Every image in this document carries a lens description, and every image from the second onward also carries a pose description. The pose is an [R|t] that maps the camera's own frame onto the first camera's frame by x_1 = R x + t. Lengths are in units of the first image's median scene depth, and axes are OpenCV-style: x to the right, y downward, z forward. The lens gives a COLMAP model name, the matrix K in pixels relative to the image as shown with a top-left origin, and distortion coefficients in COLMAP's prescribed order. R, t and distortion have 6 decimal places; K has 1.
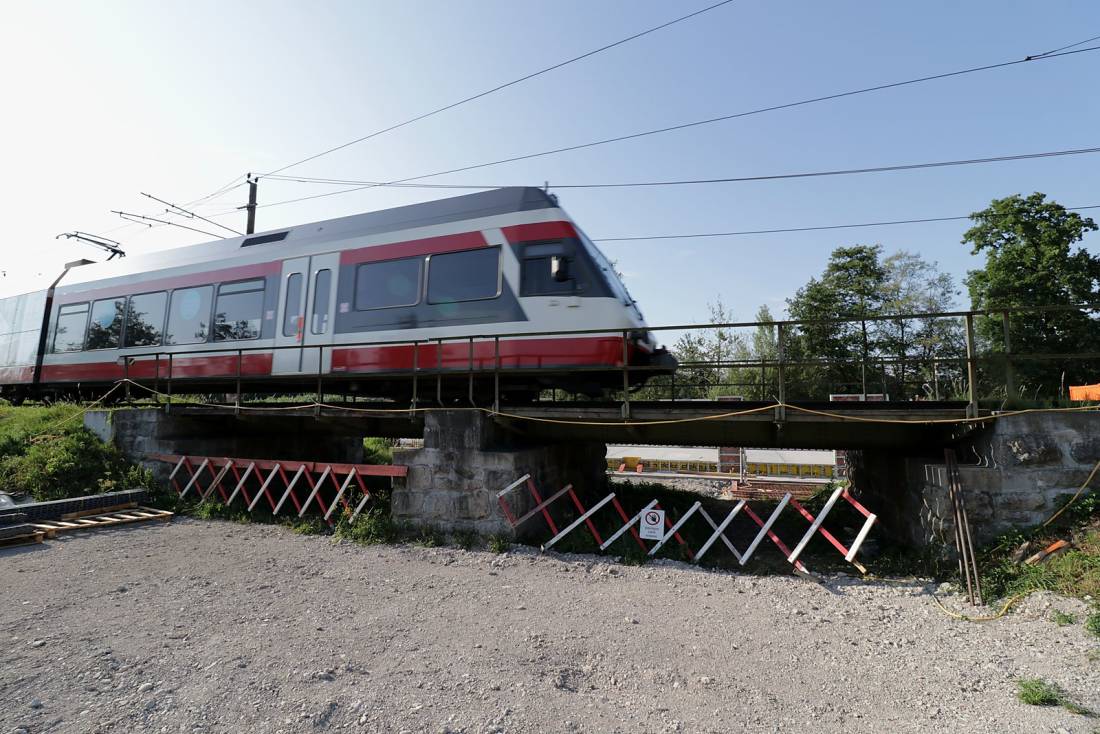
lens RADIAL K [[545.3, 0, 549.3], [0, 545.3, 347.0], [0, 0, 1]] dist [0.000716, -0.014765]
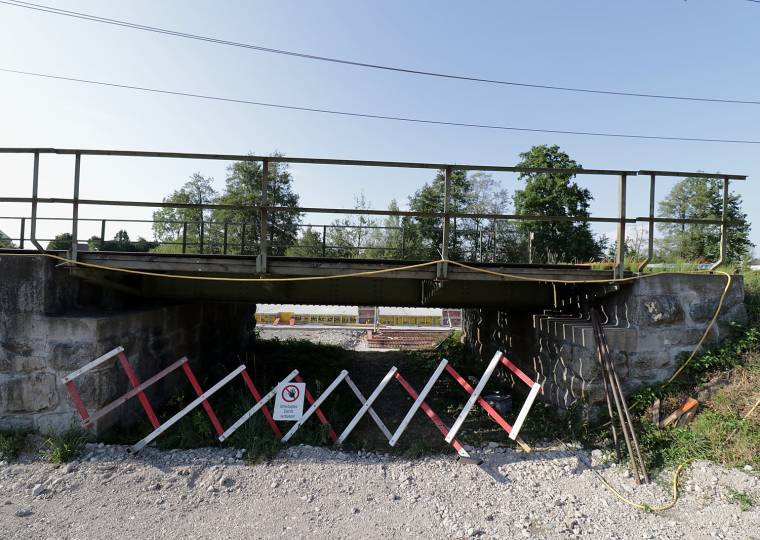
lens RADIAL K [[371.6, 0, 383.3], [0, 371.6, 260.6], [0, 0, 1]] dist [-0.001669, -0.013045]
pose [[0.928573, 0.035973, 0.369402, 0.105017], [-0.063007, 0.996124, 0.061376, 0.069708], [-0.365762, -0.080267, 0.927241, 0.443300]]
